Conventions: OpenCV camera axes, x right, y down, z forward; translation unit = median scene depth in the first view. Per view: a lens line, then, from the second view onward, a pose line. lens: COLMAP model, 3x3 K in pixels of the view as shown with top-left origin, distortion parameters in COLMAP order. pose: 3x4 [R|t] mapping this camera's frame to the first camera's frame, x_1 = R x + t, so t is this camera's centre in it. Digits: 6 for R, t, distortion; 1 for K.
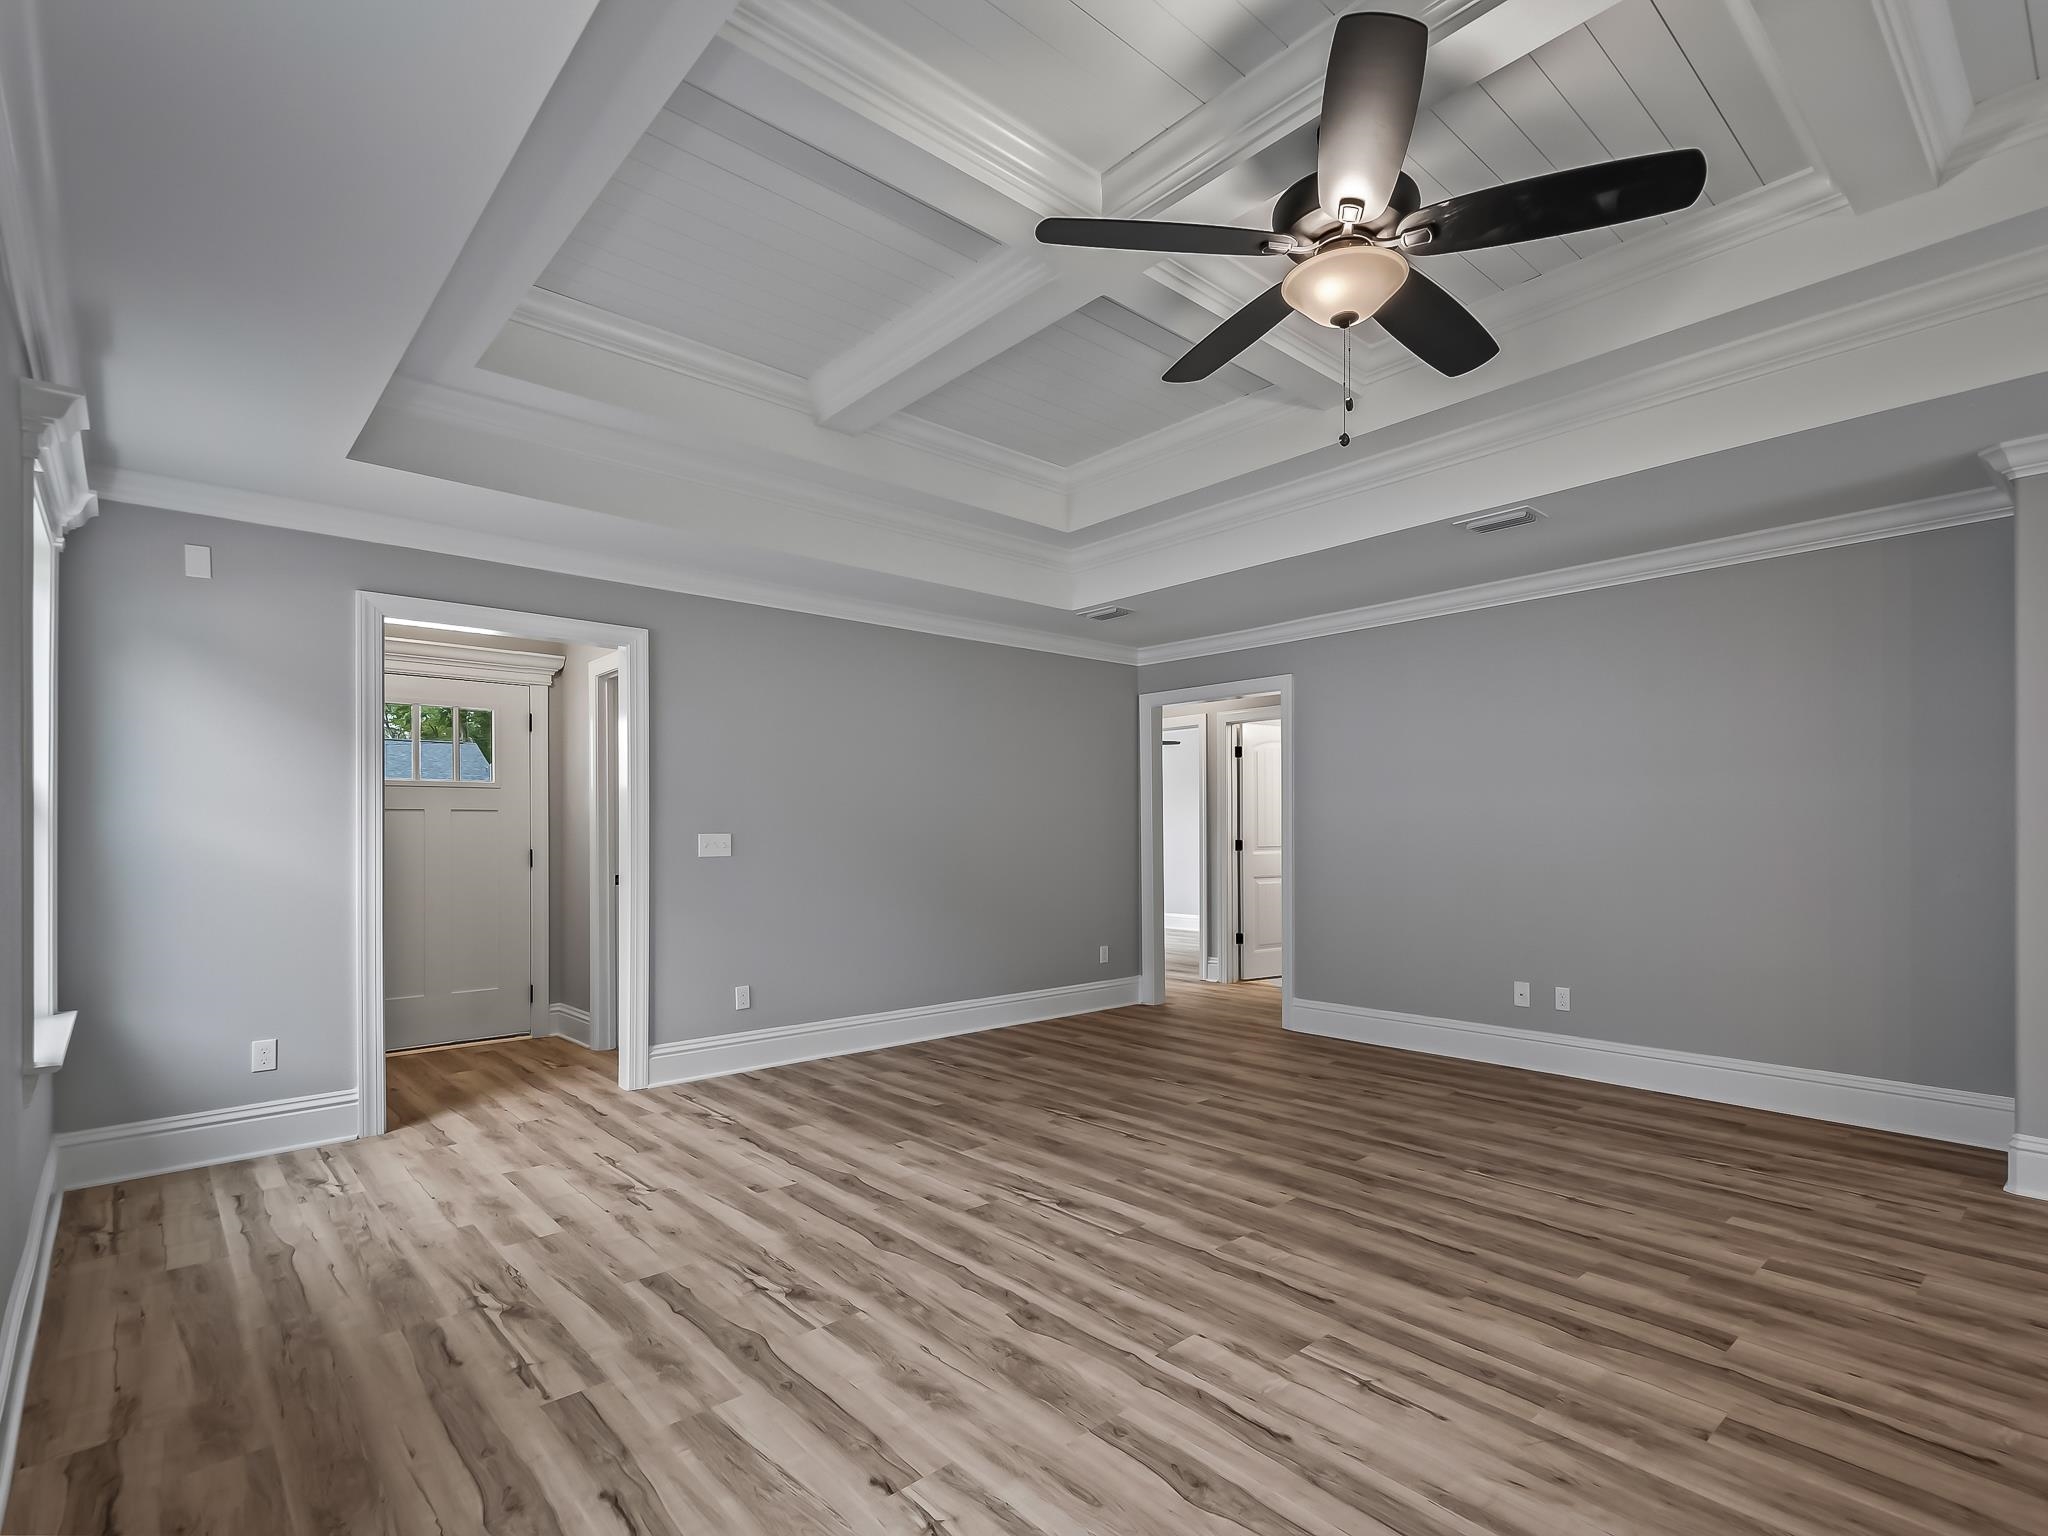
lens RADIAL K [[1012.3, 0, 1104.7], [0, 1012.3, 825.5], [0, 0, 1]] dist [0.020397, -0.001509]
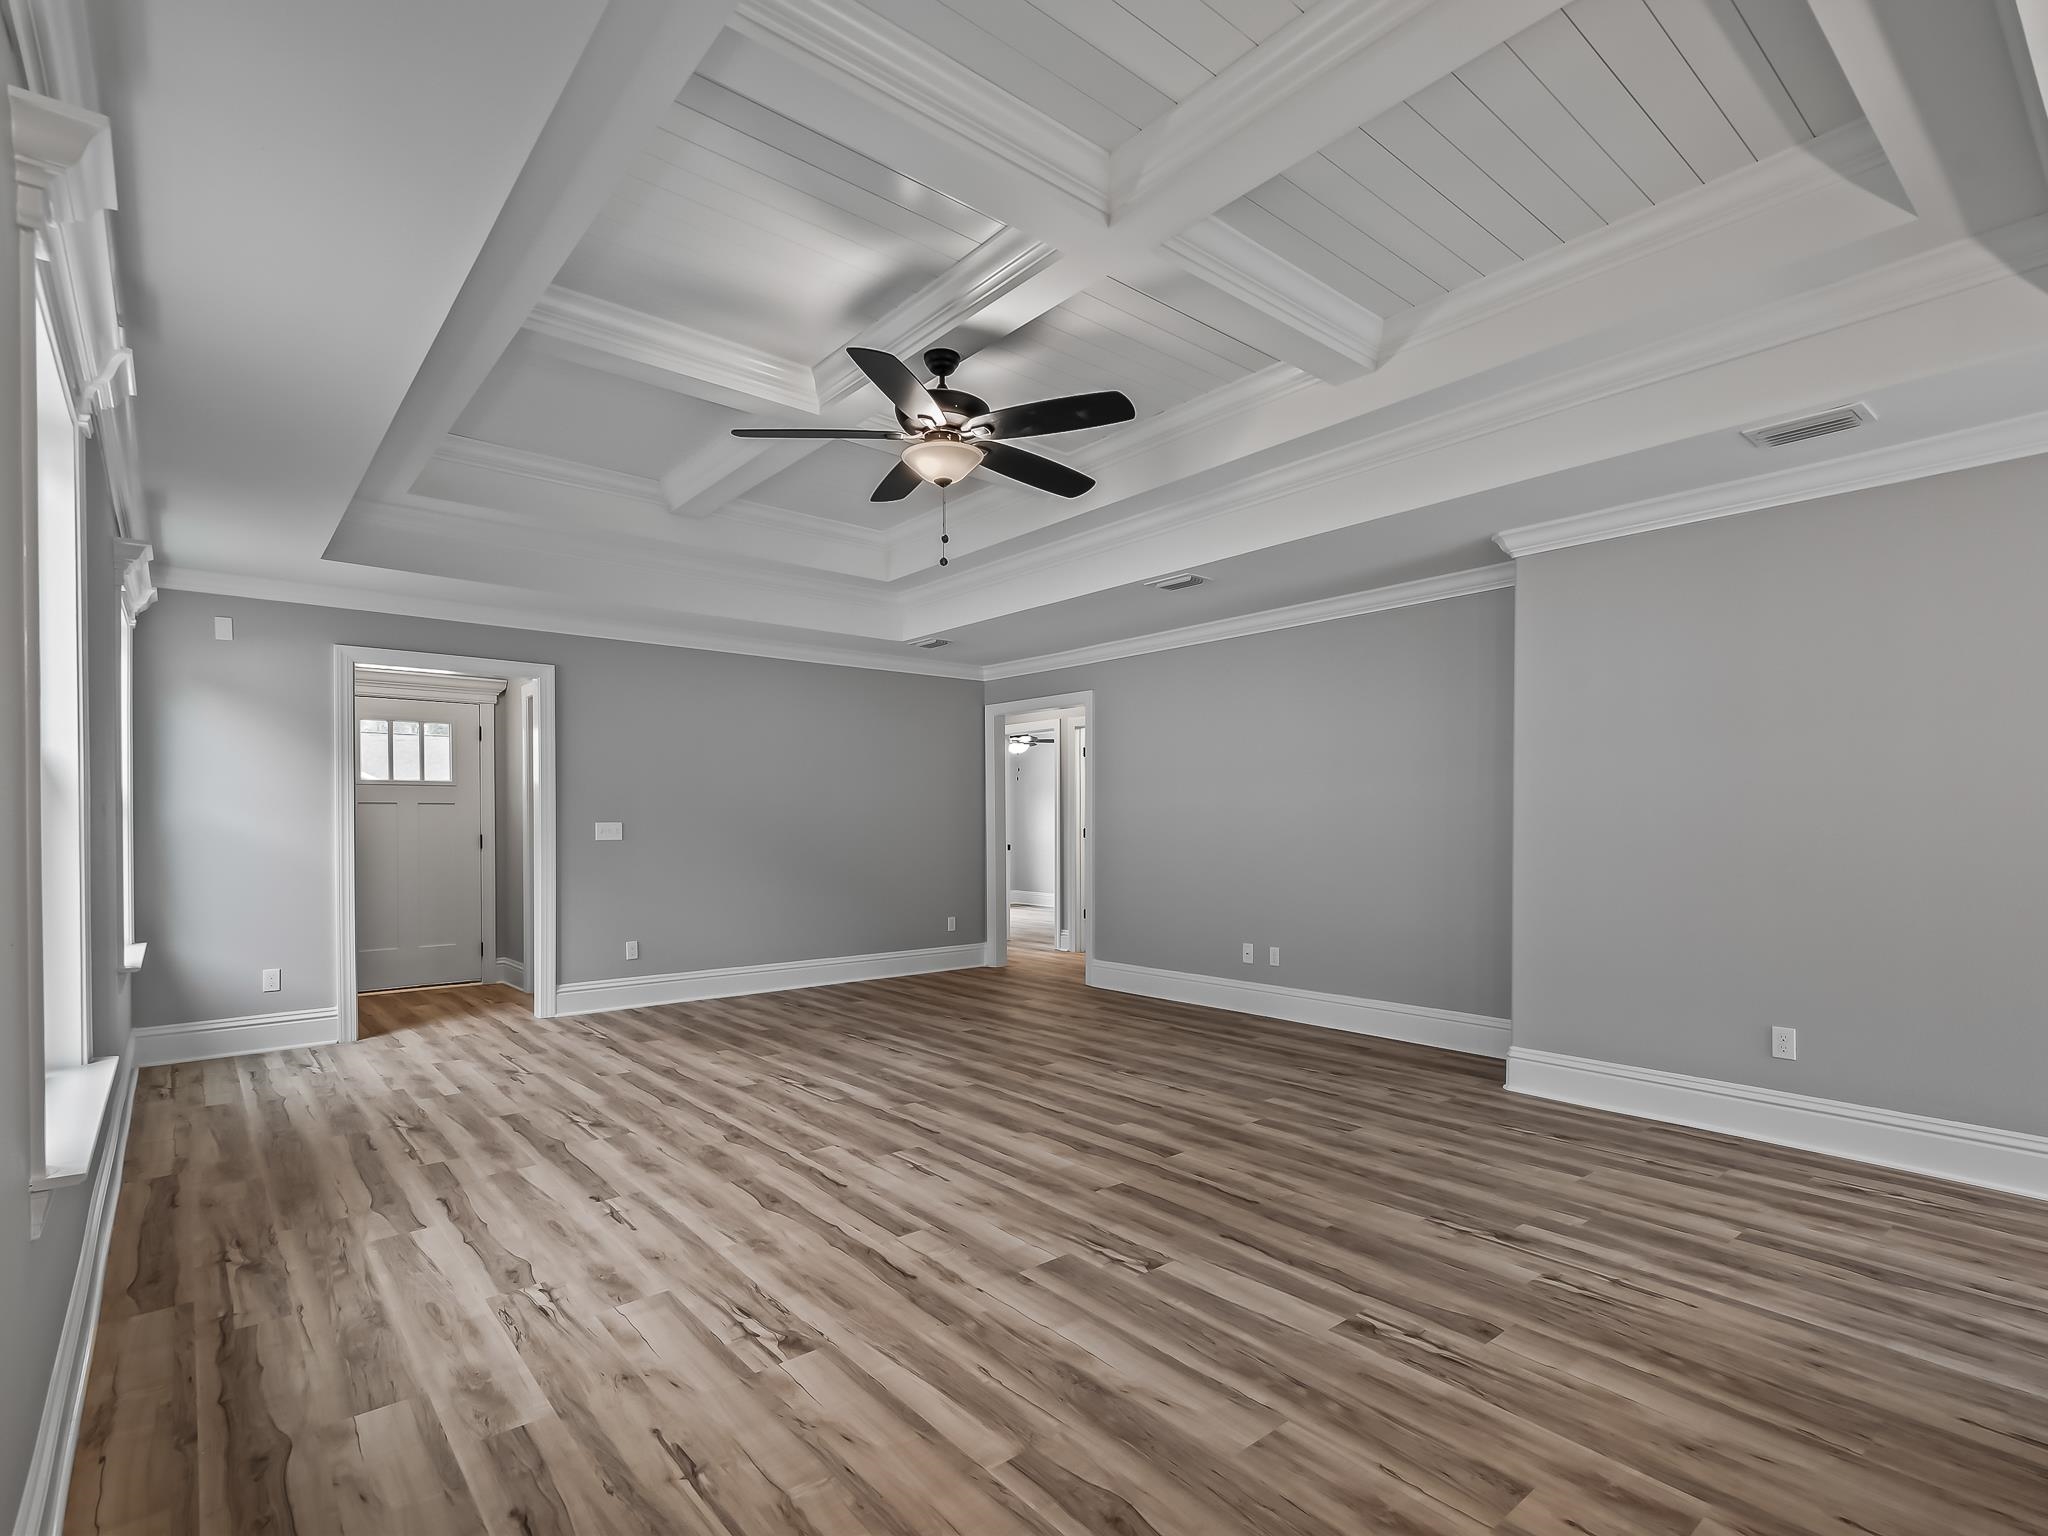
lens RADIAL K [[1014.3, 0, 1038.0], [0, 1014.3, 824.9], [0, 0, 1]] dist [0.021729, -0.000711]
pose [[0.998009, 0.001328, -0.063065, 0.342860], [-0.000708, 0.999951, 0.009852, -0.002921], [0.063075, -0.009788, 0.997961, -0.361831]]
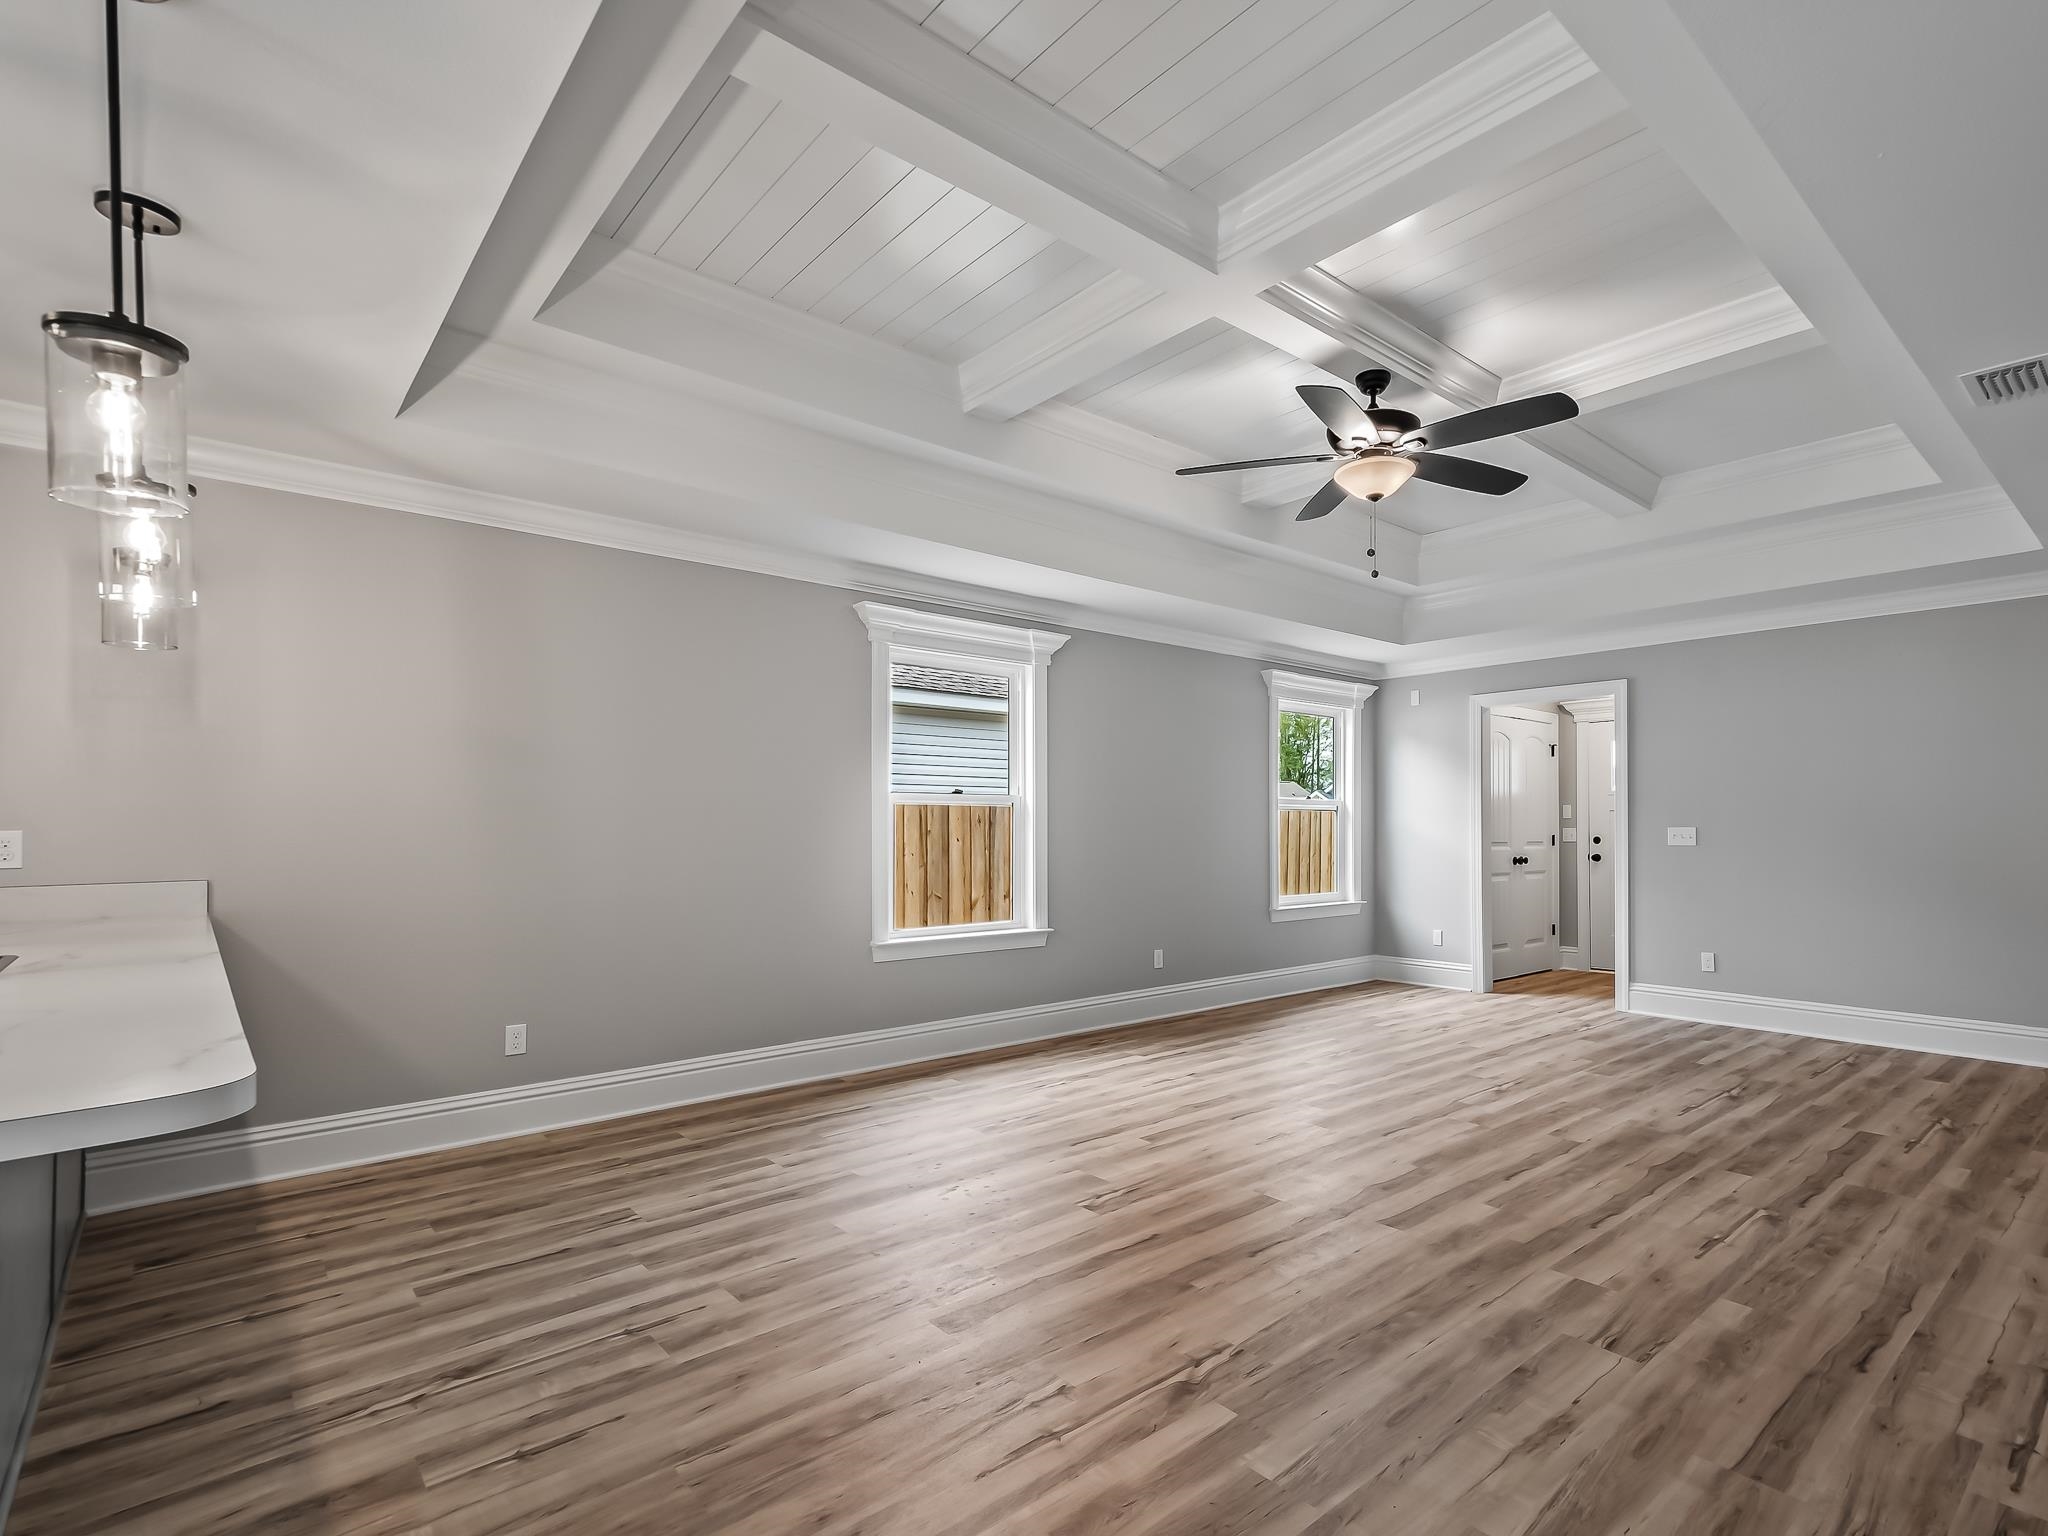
lens RADIAL K [[1012.3, 0, 1104.7], [0, 1012.3, 825.5], [0, 0, 1]] dist [0.020397, -0.001509]
pose [[-0.037129, 0.000405, -0.999310, 1.290183], [0.006413, 0.999979, 0.000167, 0.001947], [0.999290, -0.006402, -0.037131, 0.473945]]
